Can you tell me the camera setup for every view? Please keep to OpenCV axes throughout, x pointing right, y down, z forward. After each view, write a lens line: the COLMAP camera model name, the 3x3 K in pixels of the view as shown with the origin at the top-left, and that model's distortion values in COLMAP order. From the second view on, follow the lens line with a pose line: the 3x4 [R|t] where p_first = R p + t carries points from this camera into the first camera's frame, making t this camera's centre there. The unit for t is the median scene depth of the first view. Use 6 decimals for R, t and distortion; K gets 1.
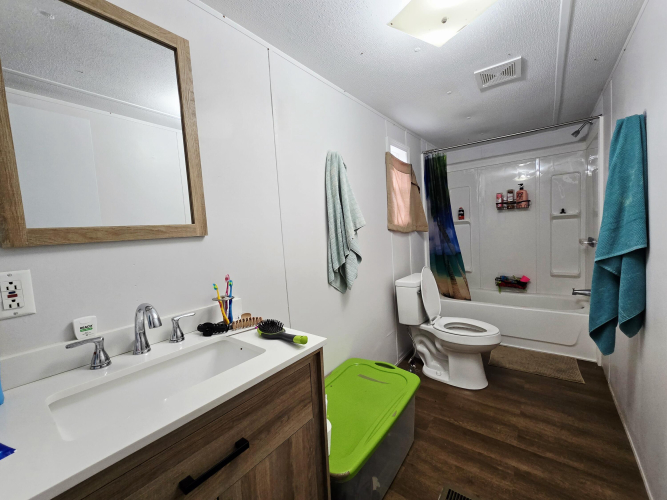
lens RADIAL K [[270.2, 0, 361.0], [0, 270.2, 245.5], [0, 0, 1]] dist [-0.001930, -0.000653]
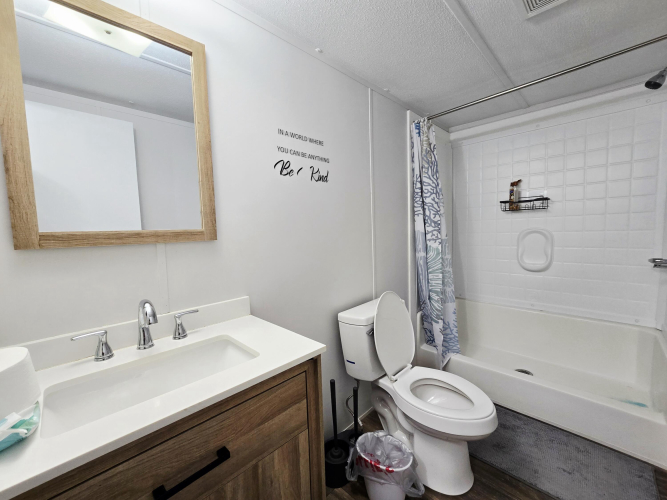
lens RADIAL K [[270.2, 0, 332.9], [0, 270.2, 250.4], [0, 0, 1]] dist [-0.001930, -0.000653]
pose [[0.984611, 0.027423, -0.172593, 0.104095], [-0.024808, 0.999543, 0.017292, -0.015005], [0.172988, -0.012744, 0.984841, 0.152439]]
